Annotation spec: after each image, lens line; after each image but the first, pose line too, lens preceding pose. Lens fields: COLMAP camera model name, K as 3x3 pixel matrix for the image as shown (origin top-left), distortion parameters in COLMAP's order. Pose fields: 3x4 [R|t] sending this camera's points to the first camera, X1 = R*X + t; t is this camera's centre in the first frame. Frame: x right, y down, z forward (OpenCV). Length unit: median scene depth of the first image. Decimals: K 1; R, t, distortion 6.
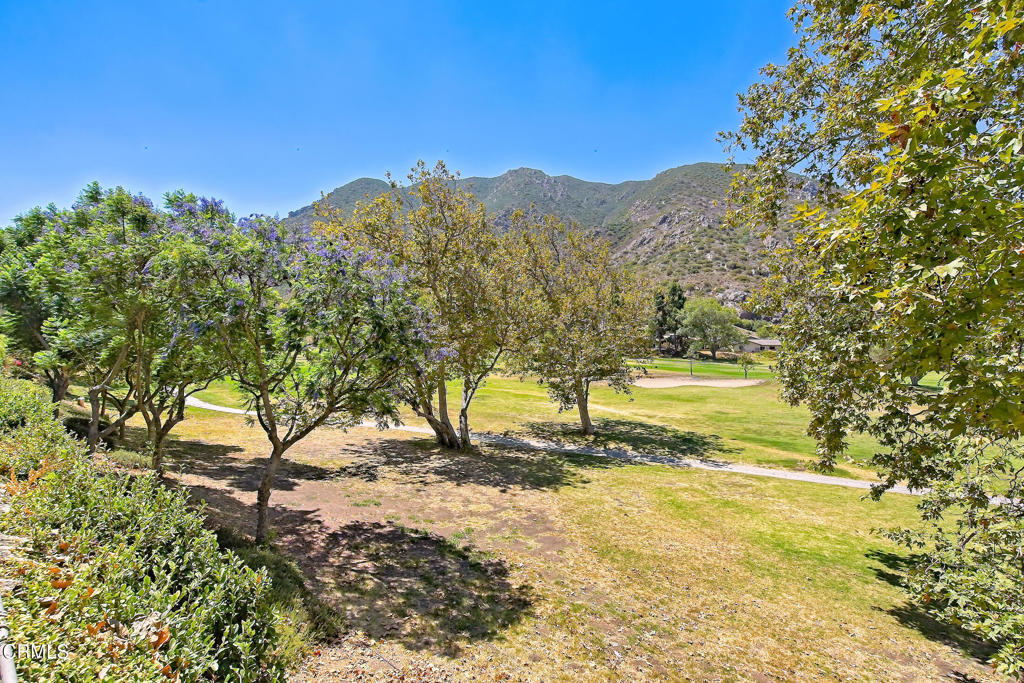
lens RADIAL K [[458.3, 0, 512.5], [0, 458.3, 341.3], [0, 0, 1]] dist [-0.008801, -0.002855]
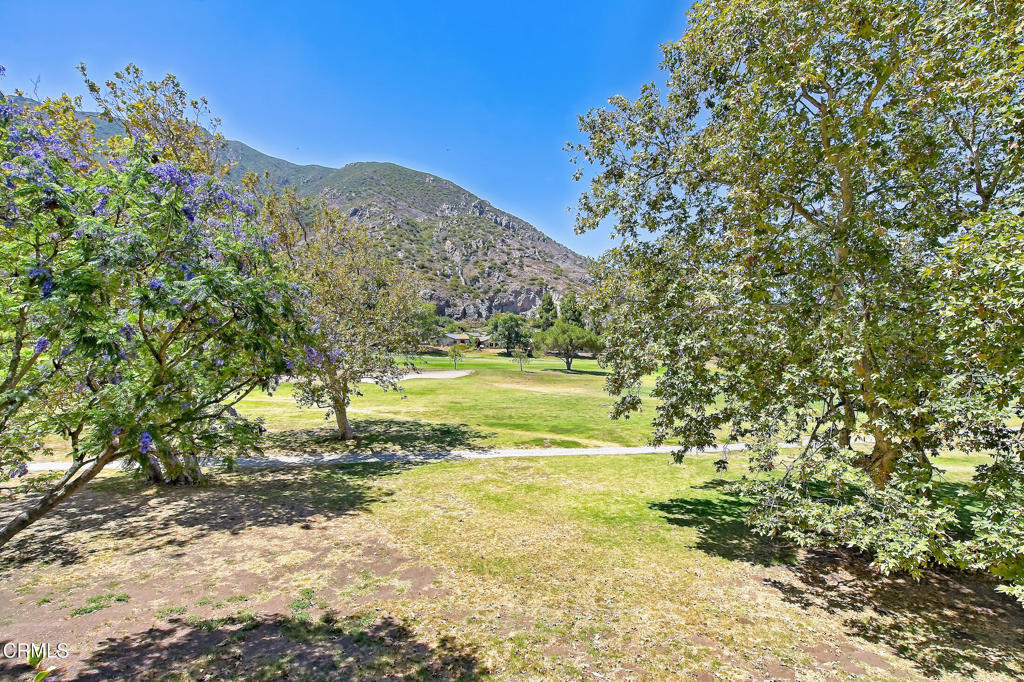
lens RADIAL K [[458.3, 0, 511.5], [0, 458.3, 336.5], [0, 0, 1]] dist [-0.008801, -0.002855]
pose [[0.790252, 0.006737, 0.612745, -0.135517], [-0.009267, 0.999957, 0.000957, -0.001278], [-0.612712, -0.006434, 0.790280, 0.104748]]
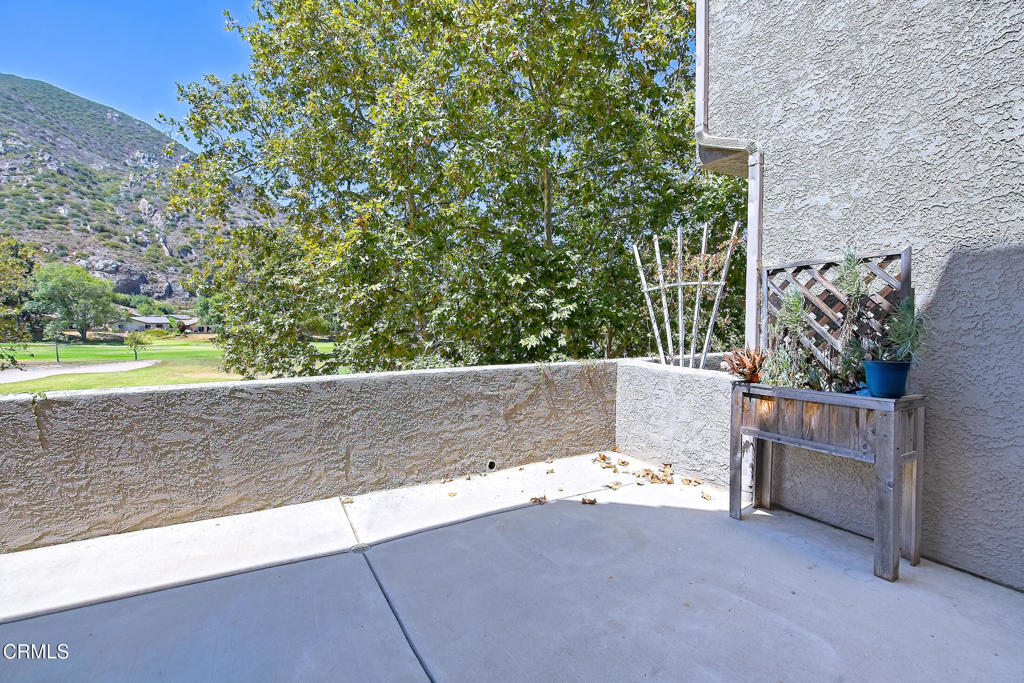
lens RADIAL K [[458.3, 0, 512.7], [0, 458.3, 336.5], [0, 0, 1]] dist [-0.008801, -0.002855]
pose [[0.372752, -0.039427, 0.927093, -0.094963], [0.003380, 0.999148, 0.041132, 0.000126], [-0.927925, -0.012199, 0.372568, -0.051969]]
